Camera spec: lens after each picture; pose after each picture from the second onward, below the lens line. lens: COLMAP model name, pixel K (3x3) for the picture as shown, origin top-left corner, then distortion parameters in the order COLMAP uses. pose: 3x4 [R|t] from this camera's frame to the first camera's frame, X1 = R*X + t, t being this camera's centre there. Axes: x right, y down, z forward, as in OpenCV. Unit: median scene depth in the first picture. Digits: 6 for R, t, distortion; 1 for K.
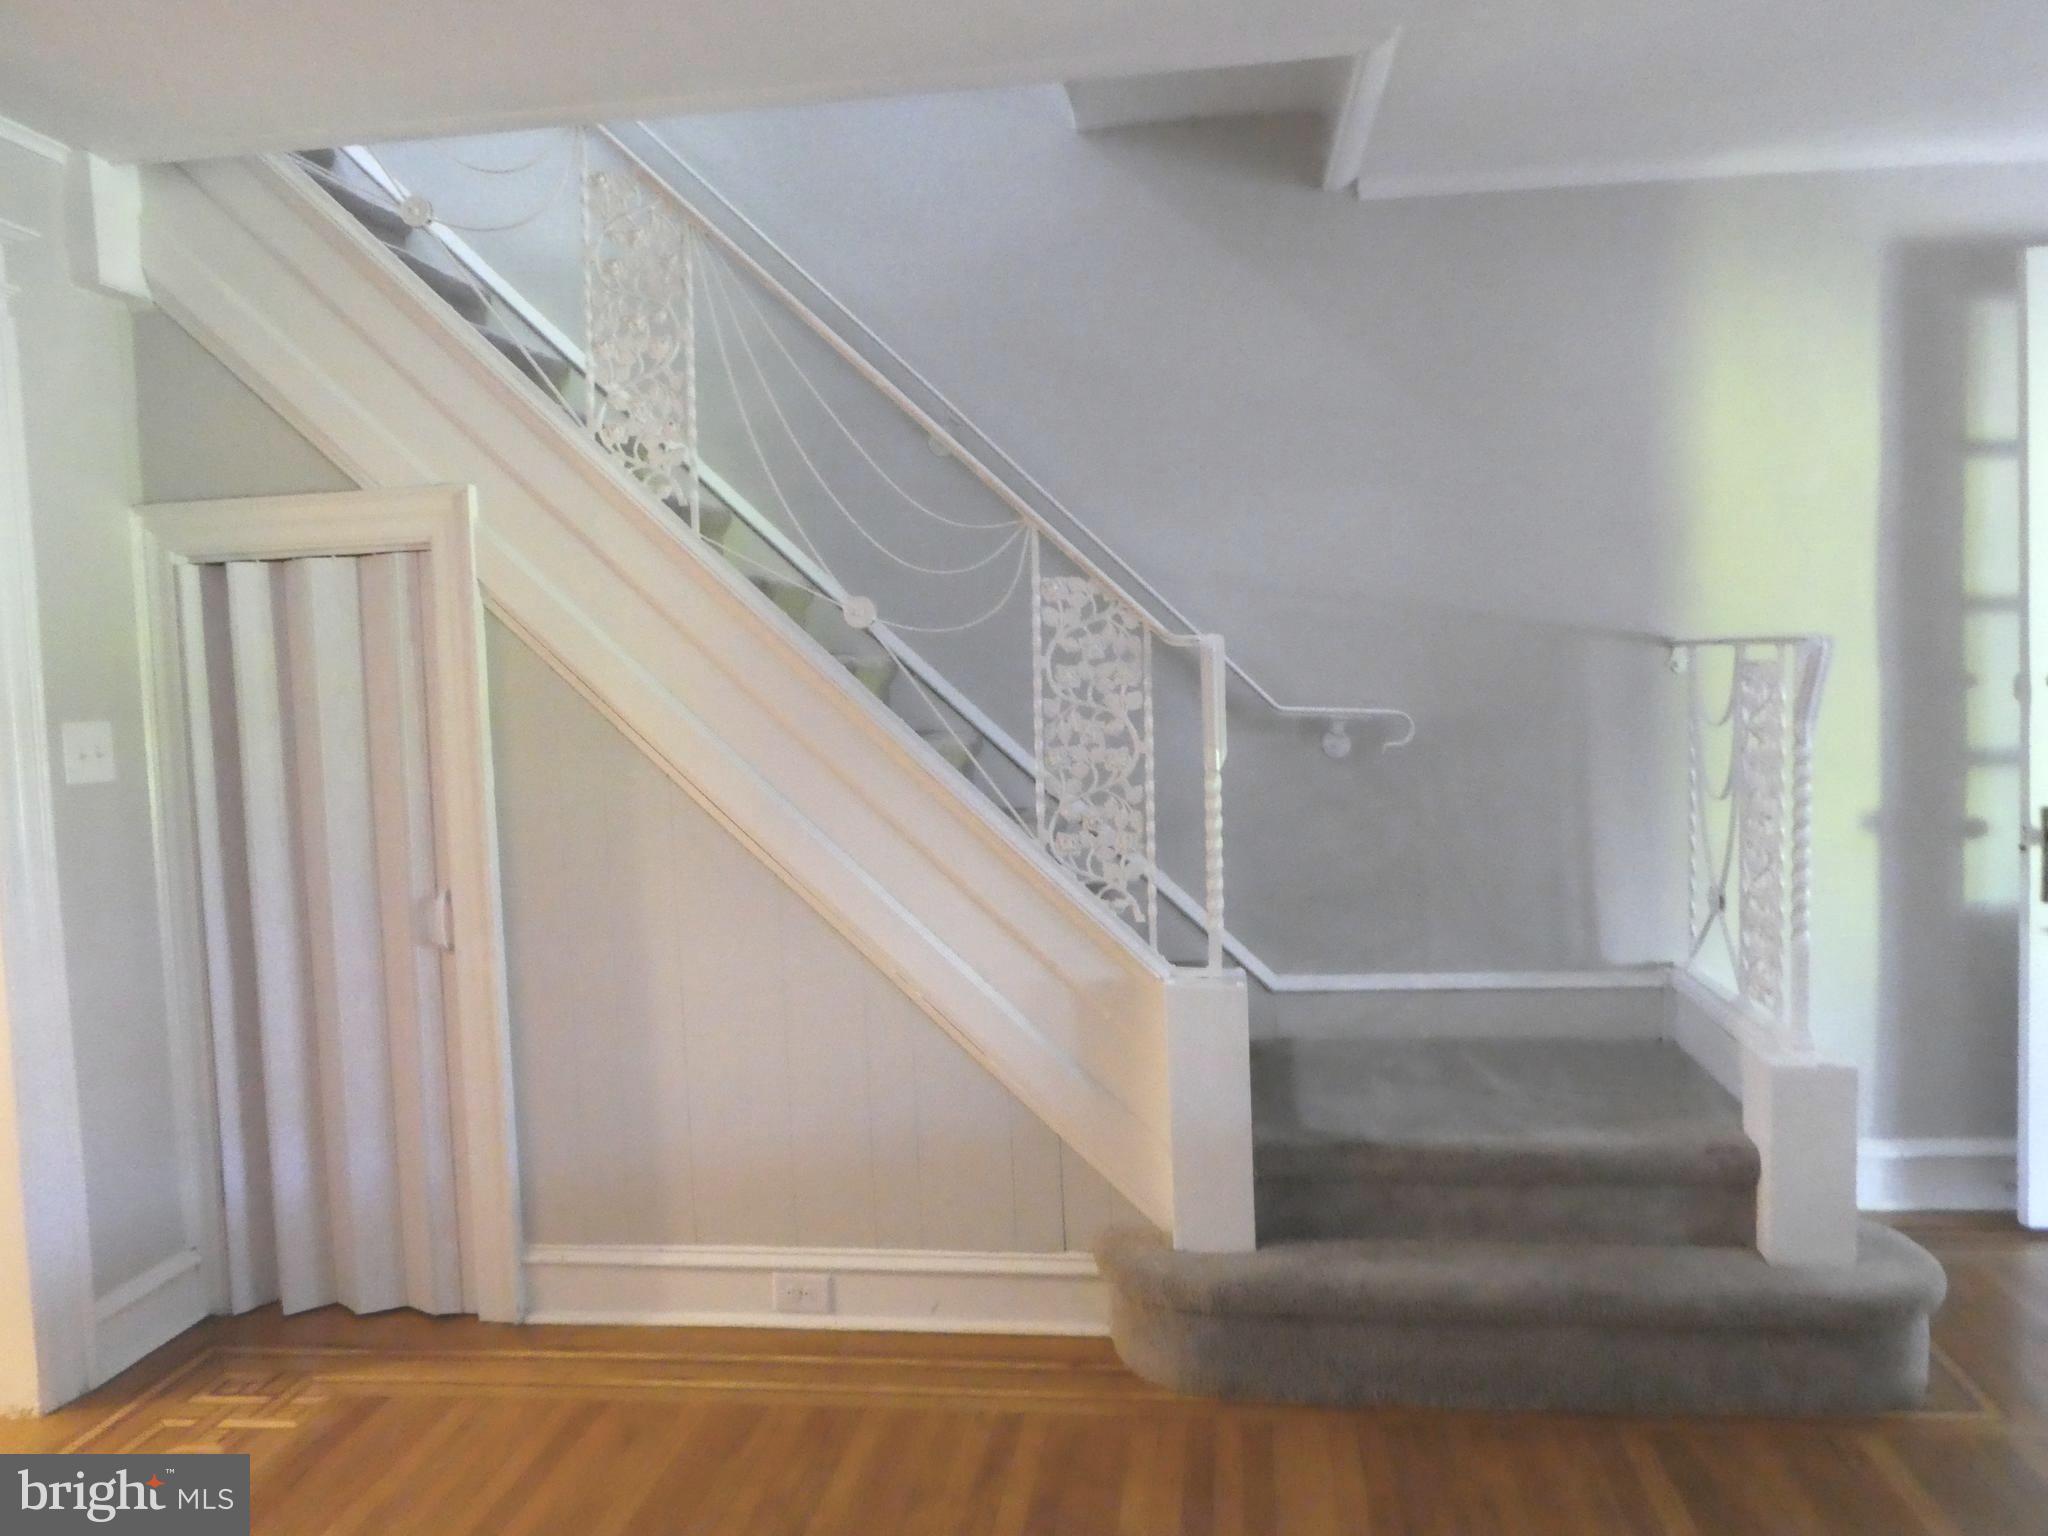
lens RADIAL K [[1467.9, 0, 1034.9], [0, 1467.9, 782.4], [0, 0, 1]] dist [-0.014481, -0.001358]
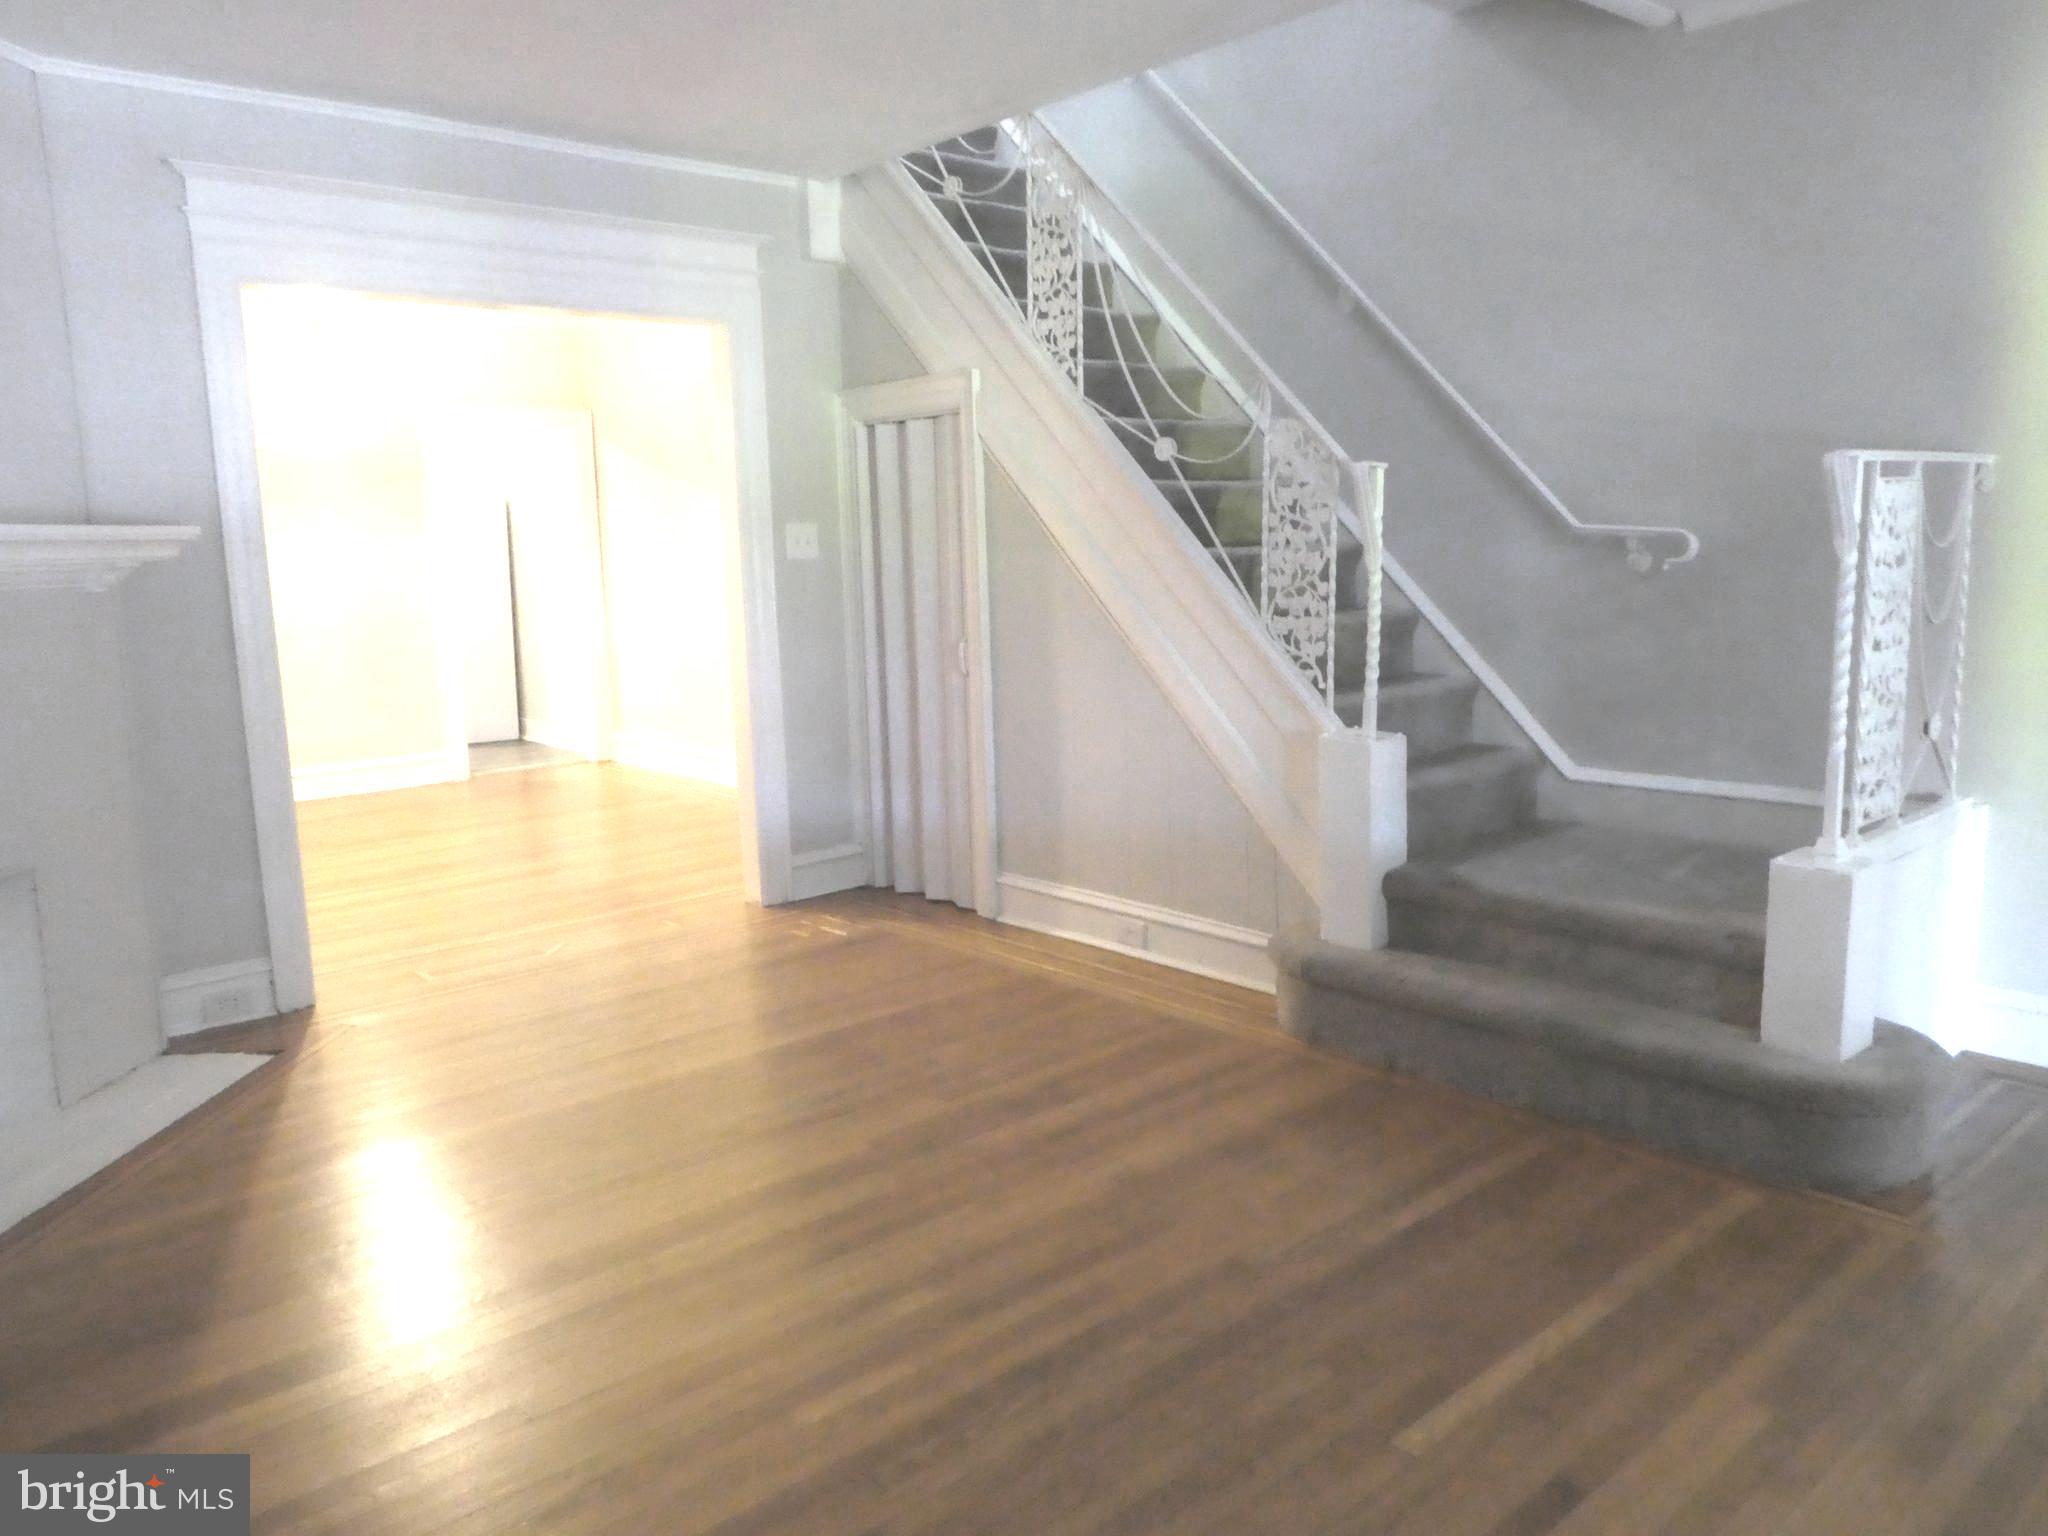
lens RADIAL K [[1467.9, 0, 1003.6], [0, 1467.9, 775.0], [0, 0, 1]] dist [-0.014481, -0.001358]
pose [[0.748813, 0.123177, -0.651234, 0.699459], [-0.047217, 0.989996, 0.132961, 0.011712], [0.661097, -0.068814, 0.747138, -0.155017]]
